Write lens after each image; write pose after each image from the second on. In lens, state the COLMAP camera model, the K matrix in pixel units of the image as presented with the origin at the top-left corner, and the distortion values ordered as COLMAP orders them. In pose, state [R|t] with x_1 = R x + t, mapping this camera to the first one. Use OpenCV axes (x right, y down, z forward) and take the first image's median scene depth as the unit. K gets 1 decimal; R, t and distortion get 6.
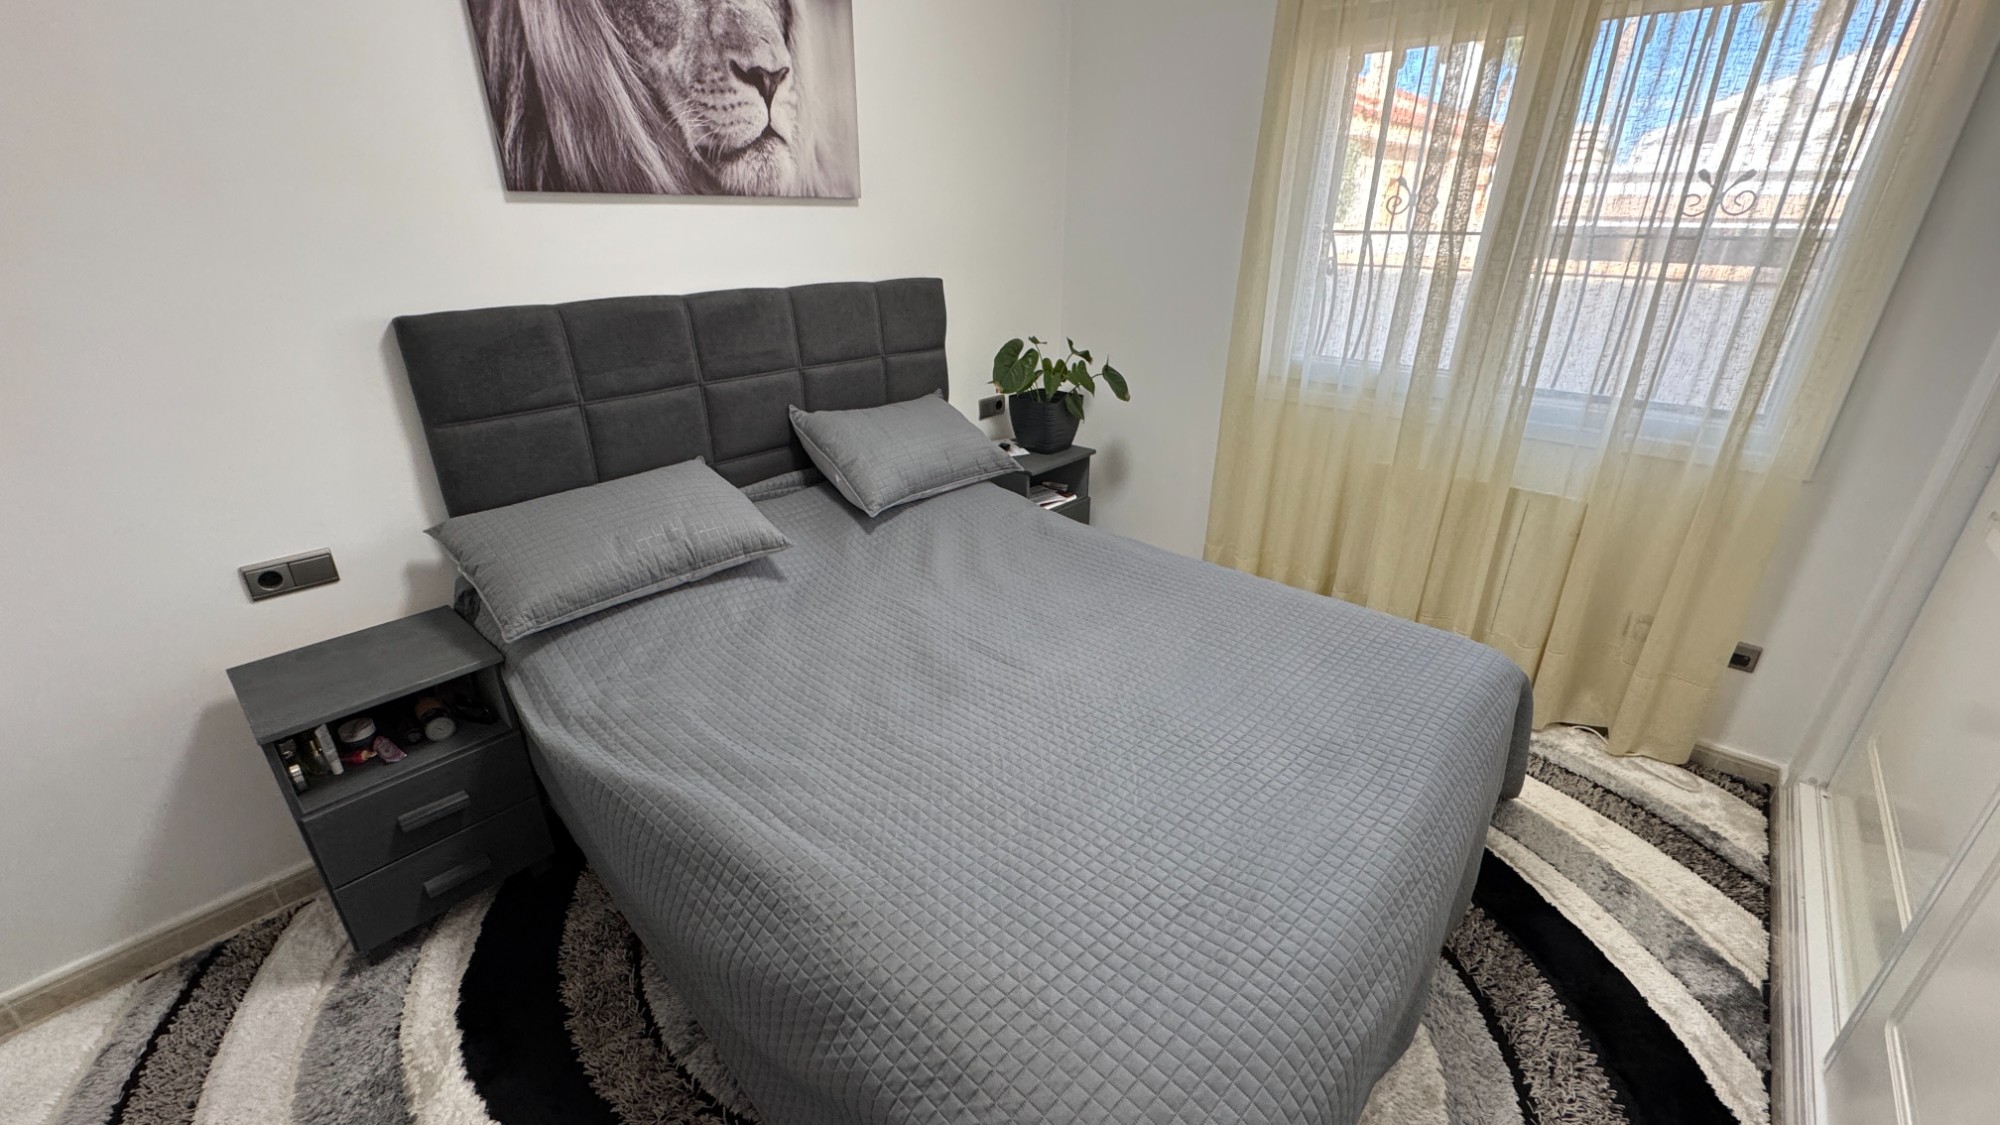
lens RADIAL K [[806.1, 0, 1001.3], [0, 806.1, 552.6], [0, 0, 1]] dist [0.001669, -0.000599]
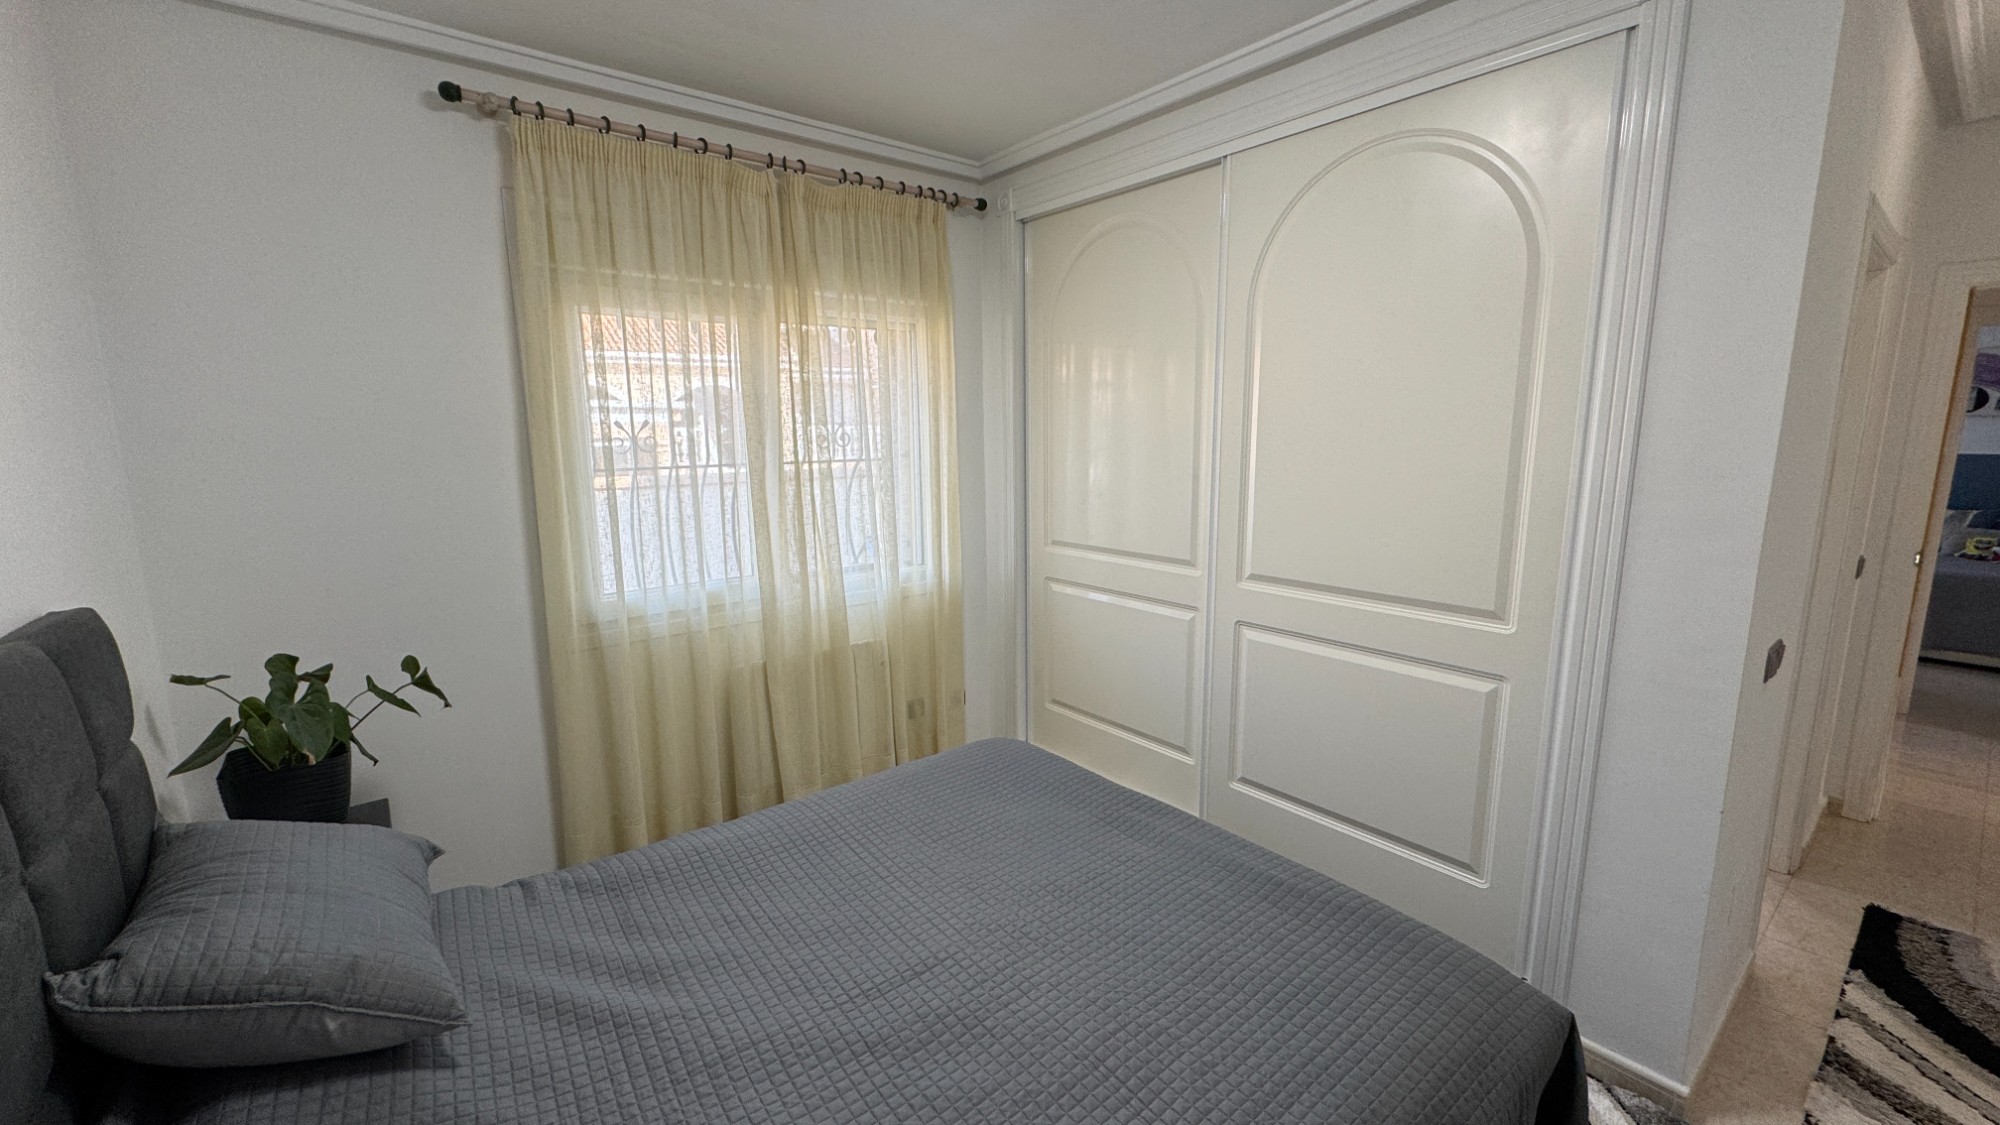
lens RADIAL K [[806.1, 0, 1011.6], [0, 806.1, 558.2], [0, 0, 1]] dist [0.001669, -0.000599]
pose [[0.149009, -0.150888, 0.977256, -0.589598], [0.417965, 0.905275, 0.076044, -0.214642], [-0.896159, 0.397128, 0.197961, 0.519841]]
